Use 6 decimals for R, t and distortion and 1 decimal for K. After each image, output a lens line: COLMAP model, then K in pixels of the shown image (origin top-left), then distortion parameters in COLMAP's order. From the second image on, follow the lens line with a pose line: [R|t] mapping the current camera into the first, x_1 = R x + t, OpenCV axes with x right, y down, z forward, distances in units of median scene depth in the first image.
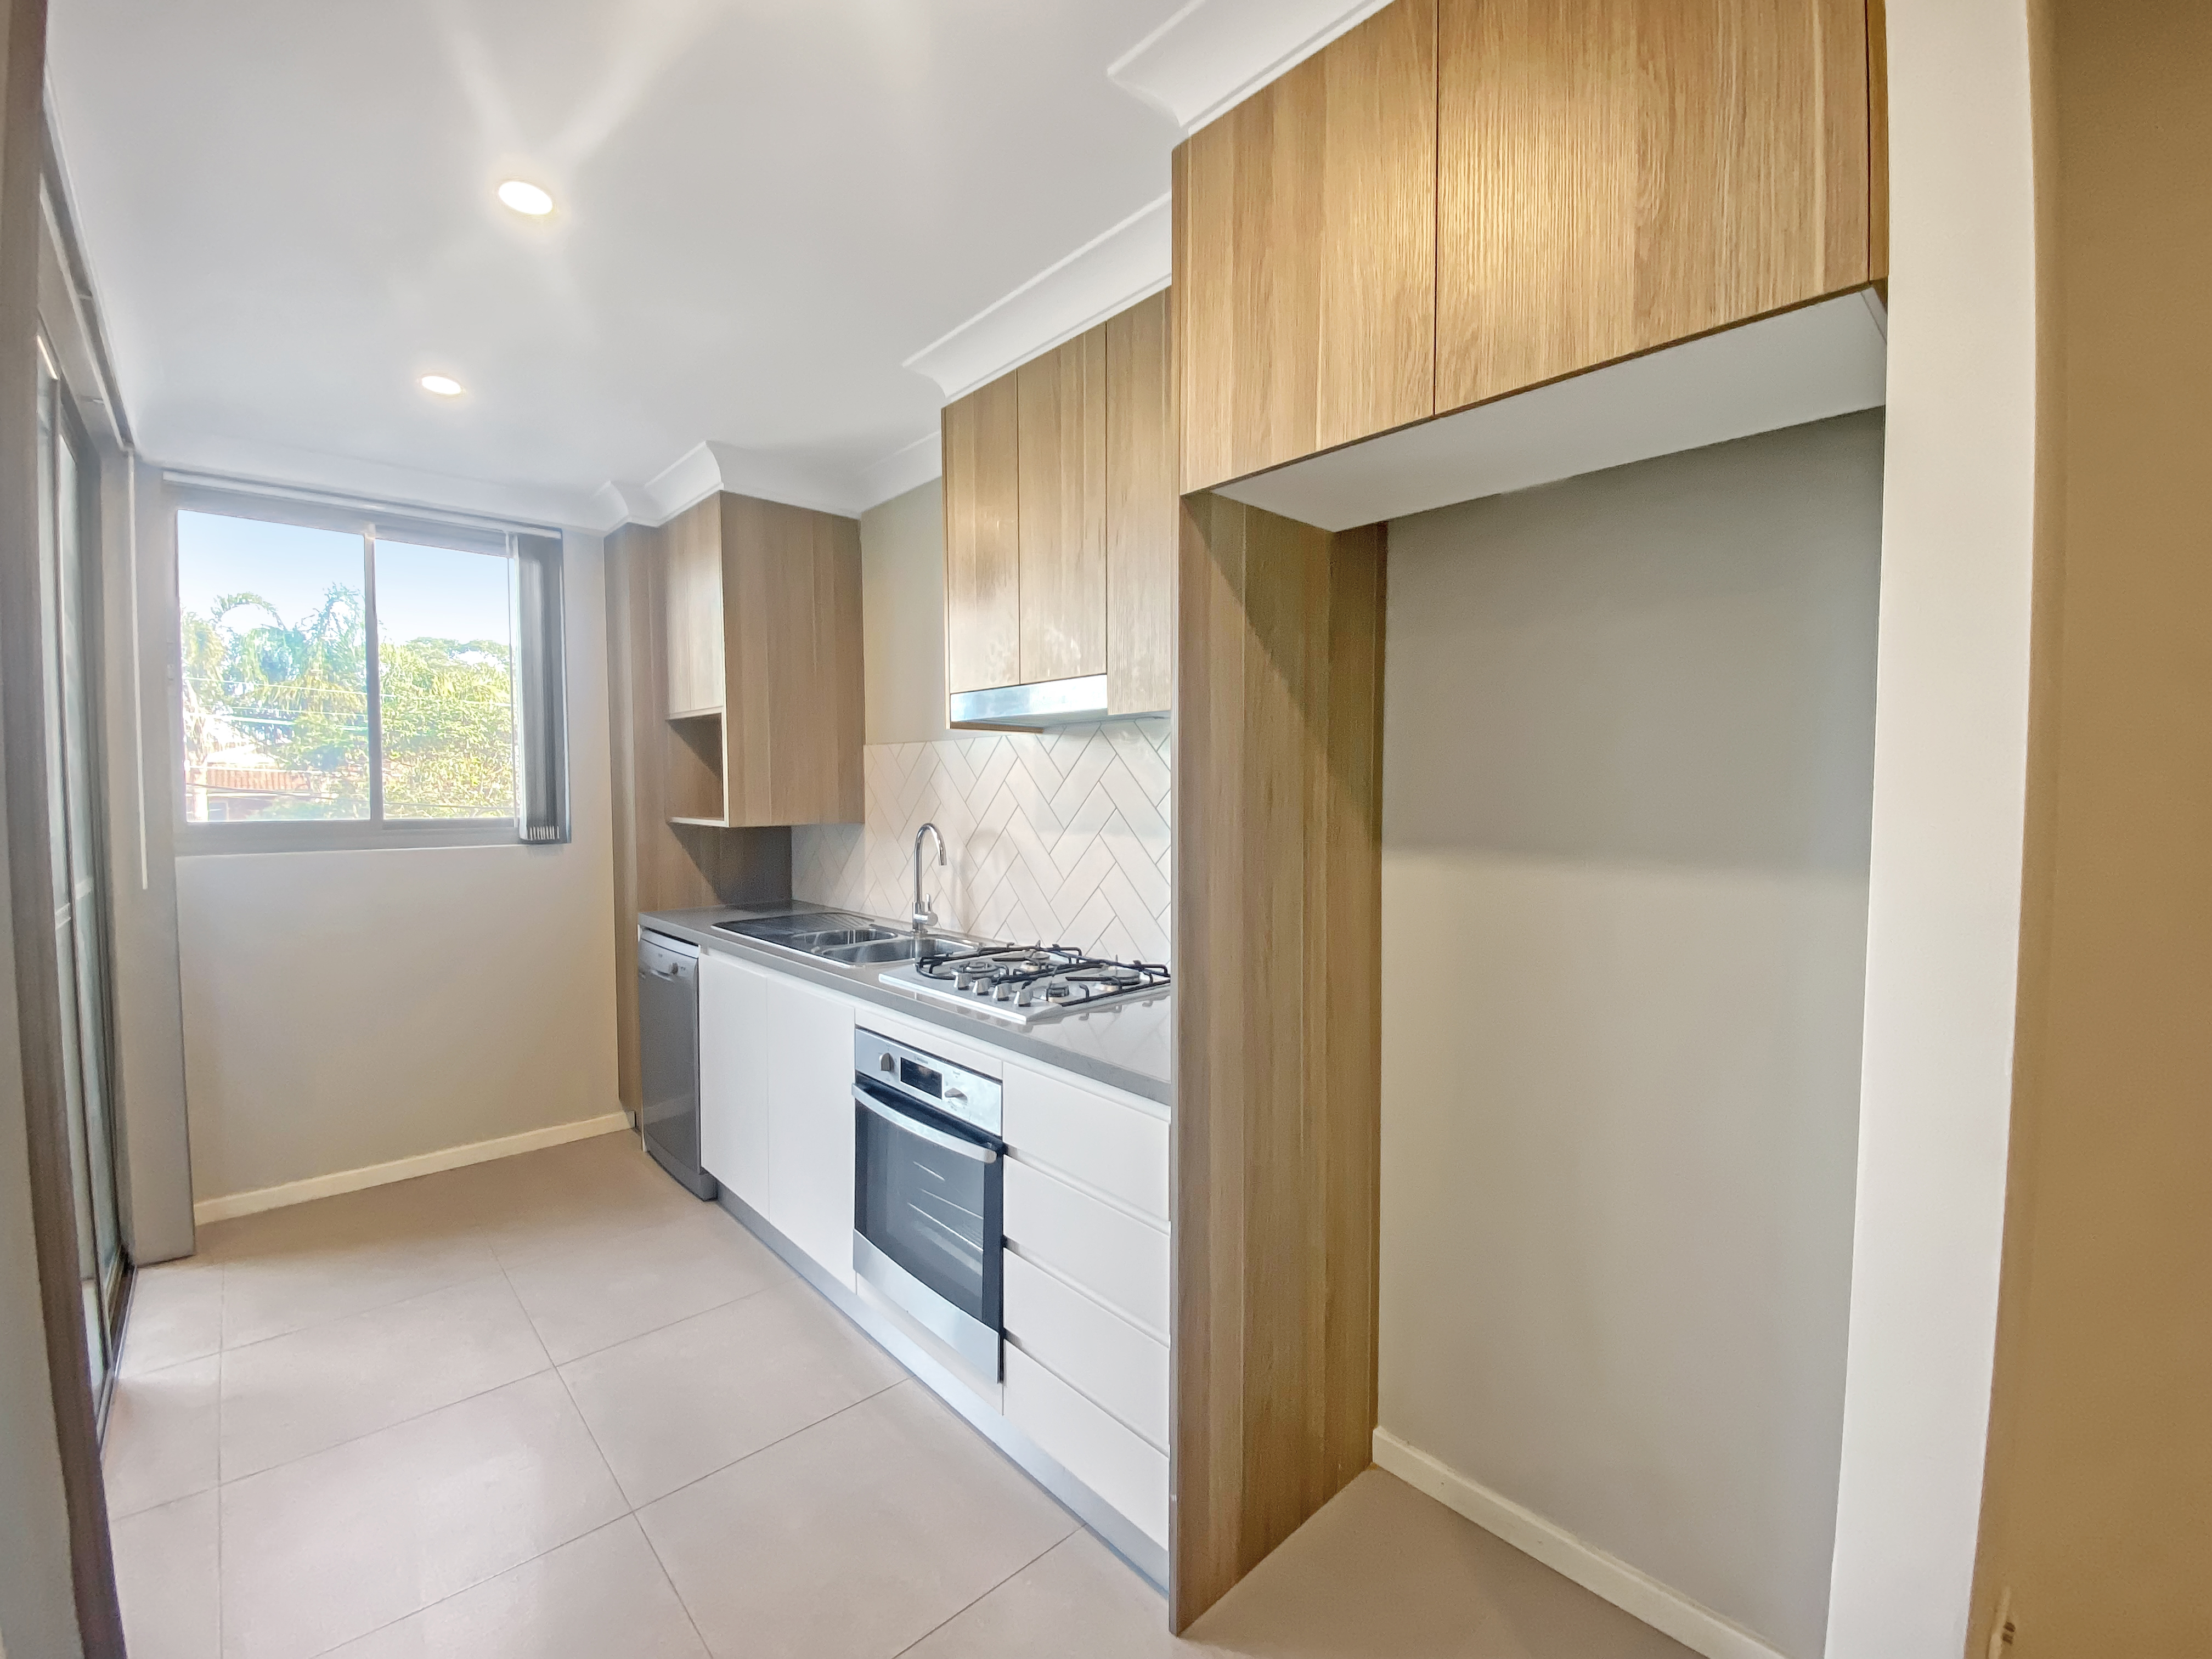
lens RADIAL K [[902.0, 0, 1107.5], [0, 902.0, 825.3], [0, 0, 1]] dist [0.001267, -0.000027]
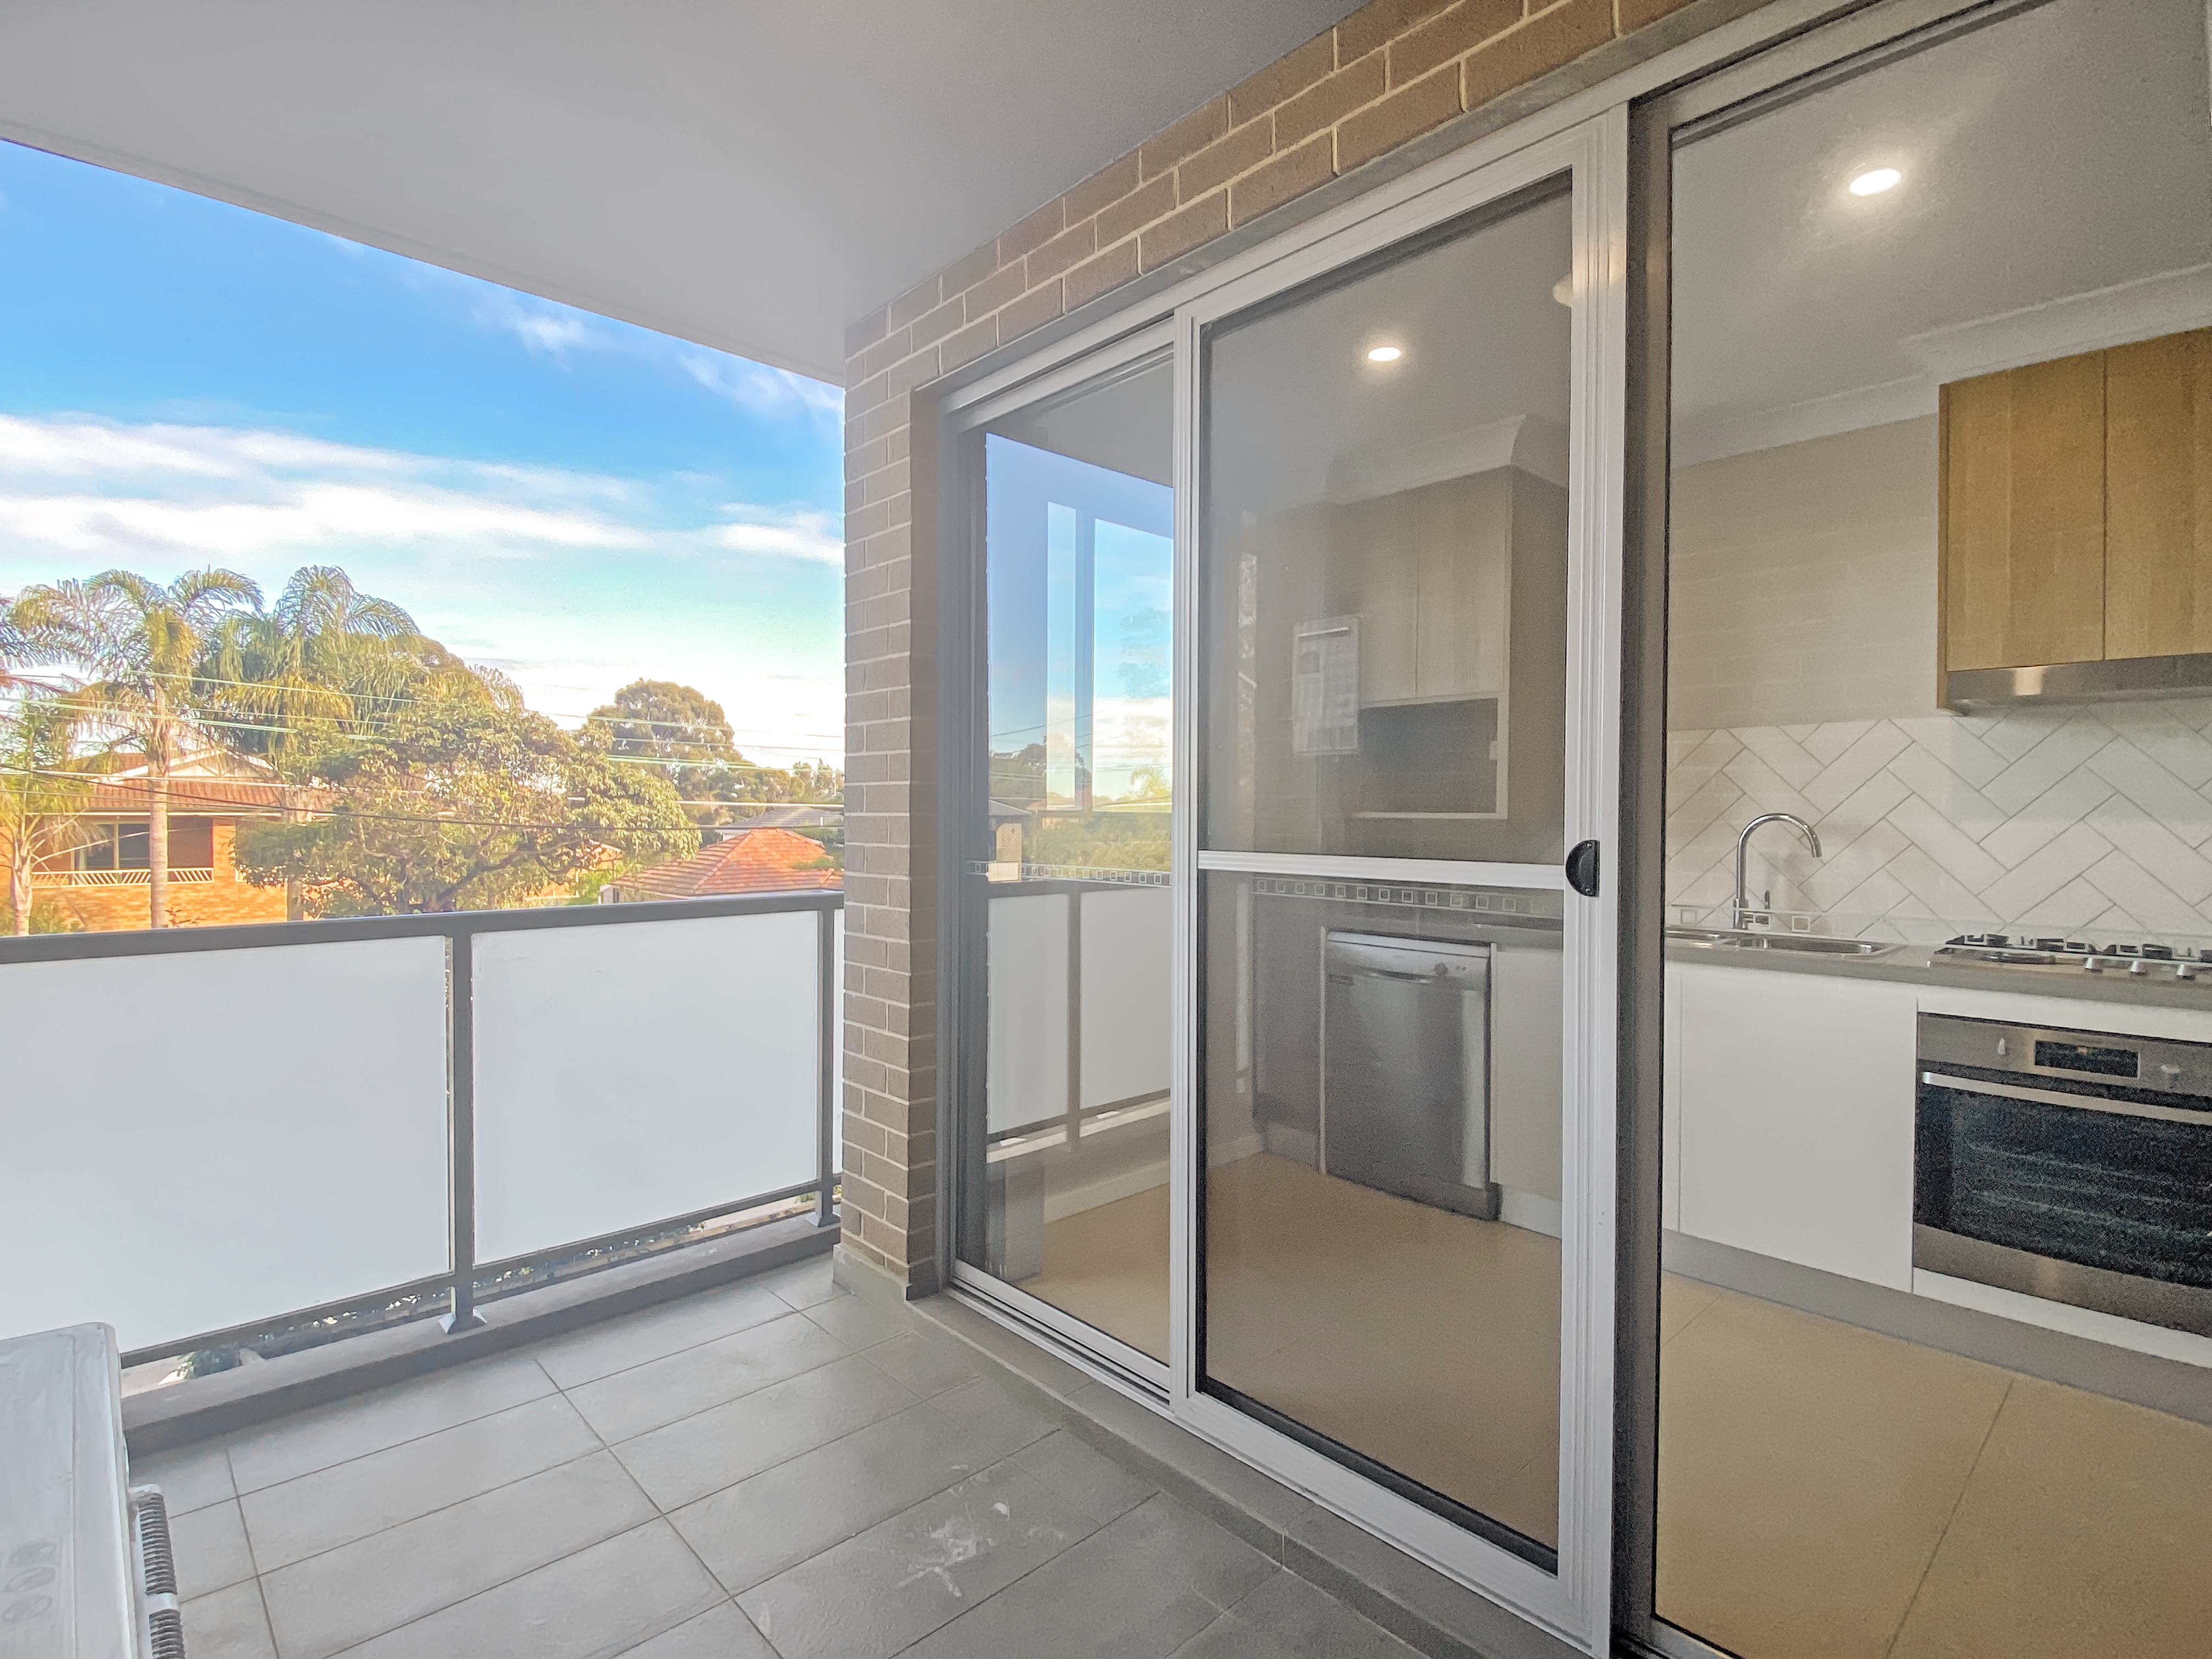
lens RADIAL K [[1069.1, 0, 1104.0], [0, 1069.1, 829.9], [0, 0, 1]] dist [0.006857, 0.000470]
pose [[0.999871, 0.013989, -0.007844, -0.110872], [-0.014254, 0.999292, -0.034827, 0.007884], [0.007351, 0.034934, 0.999363, -0.015797]]
